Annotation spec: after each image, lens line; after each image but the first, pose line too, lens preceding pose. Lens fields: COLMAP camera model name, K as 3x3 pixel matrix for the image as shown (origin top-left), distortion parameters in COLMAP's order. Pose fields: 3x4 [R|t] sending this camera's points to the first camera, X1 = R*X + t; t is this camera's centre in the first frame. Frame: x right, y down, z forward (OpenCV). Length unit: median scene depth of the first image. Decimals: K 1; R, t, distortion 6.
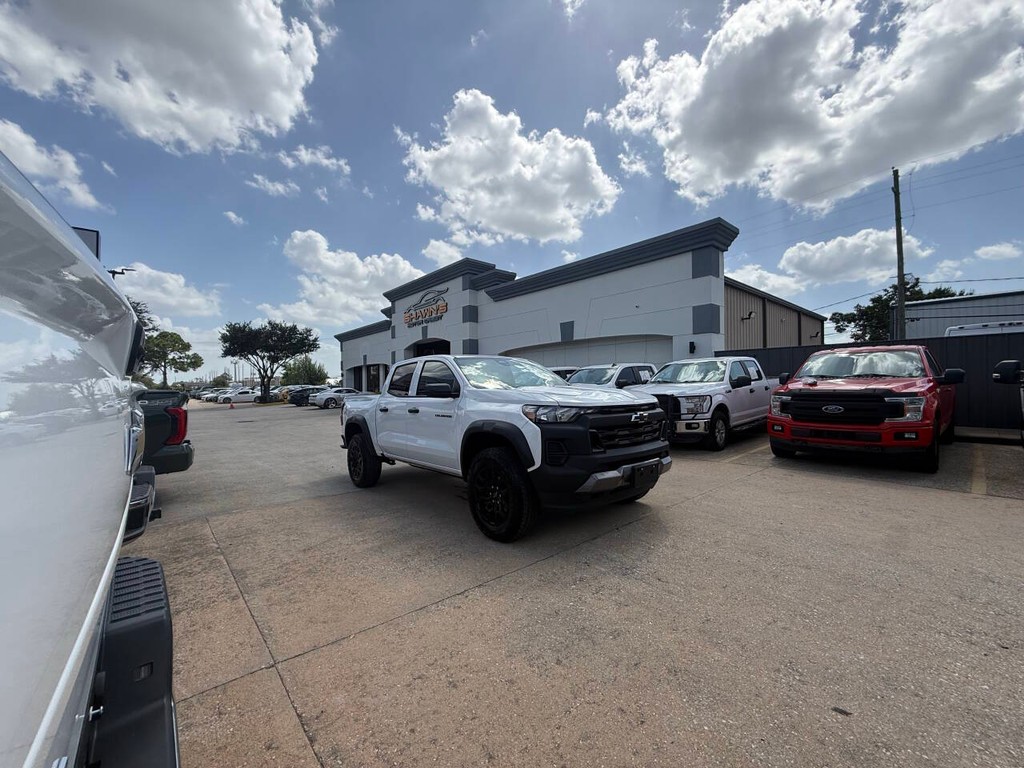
lens RADIAL K [[404.7, 0, 510.6], [0, 404.7, 383.2], [0, 0, 1]] dist [0.003004, -0.000412]
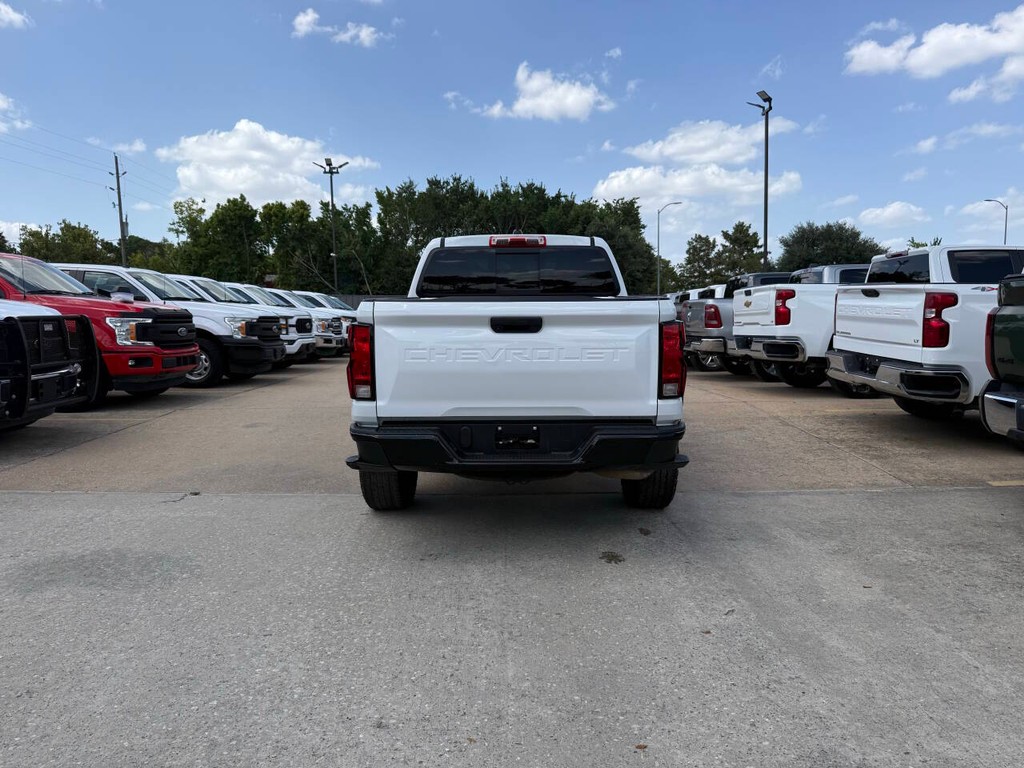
lens RADIAL K [[719.7, 0, 518.1], [0, 719.7, 388.1], [0, 0, 1]] dist [0.033221, -0.034694]
pose [[-0.765326, -0.047032, 0.641923, -0.932093], [0.009225, 0.996423, 0.084003, 0.075237], [-0.643577, 0.070211, -0.762154, 2.090282]]
